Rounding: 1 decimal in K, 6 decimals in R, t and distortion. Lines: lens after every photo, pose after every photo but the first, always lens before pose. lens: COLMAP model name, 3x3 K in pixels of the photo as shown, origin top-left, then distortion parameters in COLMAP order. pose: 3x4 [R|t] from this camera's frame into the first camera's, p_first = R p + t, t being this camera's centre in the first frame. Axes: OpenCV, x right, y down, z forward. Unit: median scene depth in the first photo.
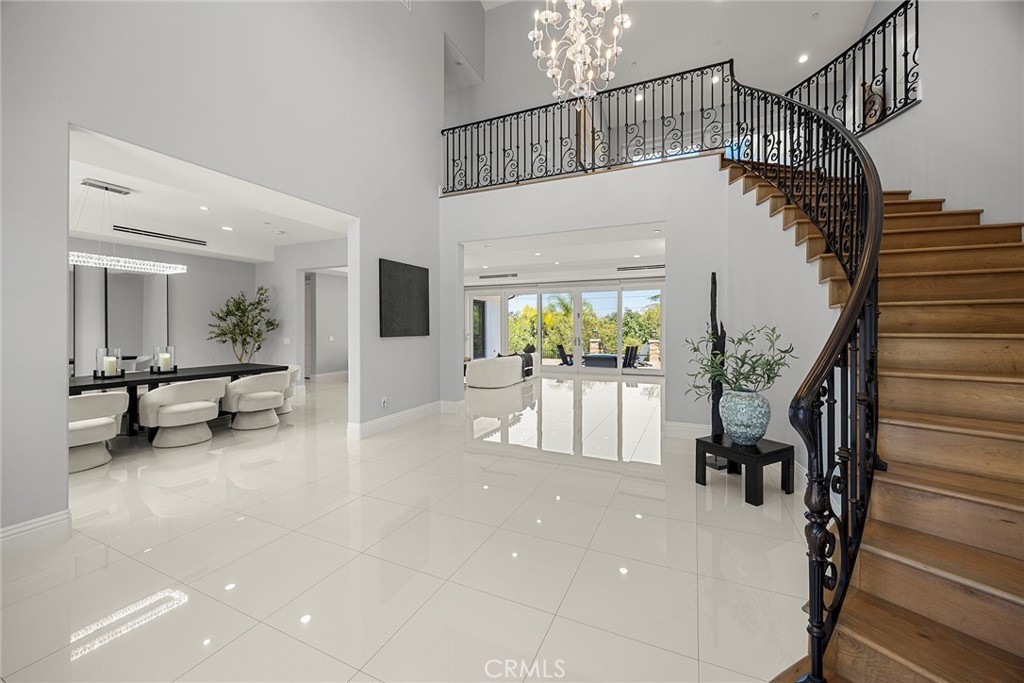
lens RADIAL K [[417.4, 0, 506.2], [0, 417.4, 322.9], [0, 0, 1]] dist [0.008600, 0.000916]
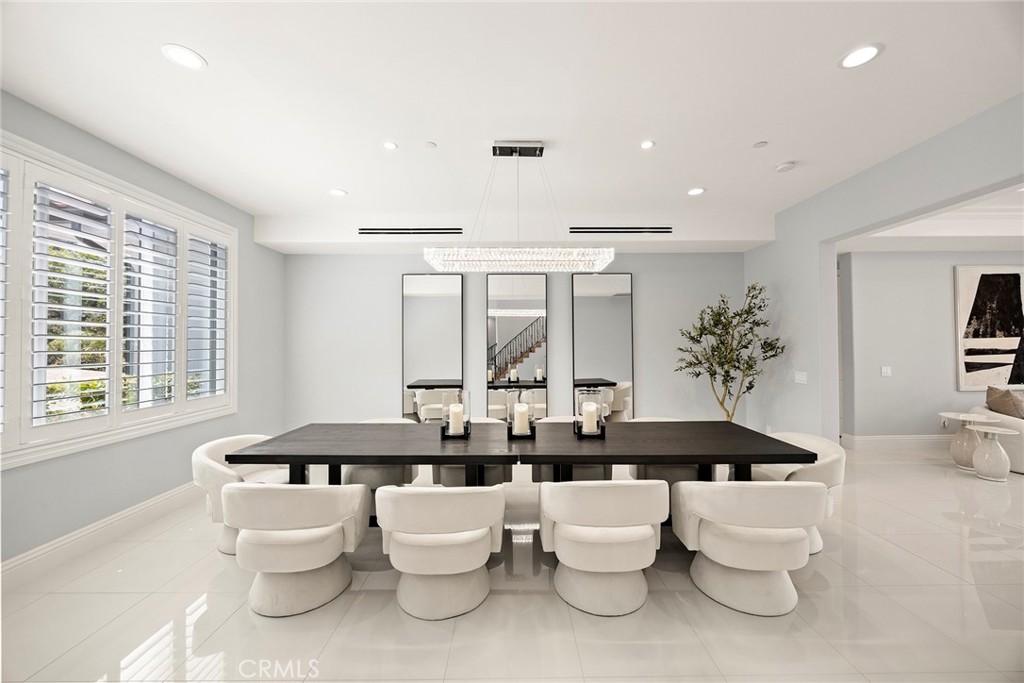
lens RADIAL K [[417.4, 0, 513.8], [0, 417.4, 346.6], [0, 0, 1]] dist [0.008600, 0.000916]
pose [[0.491006, -0.003758, -0.871148, -0.237453], [0.021442, 0.999740, 0.007773, -0.009769], [0.870892, -0.022496, 0.490959, 0.416728]]
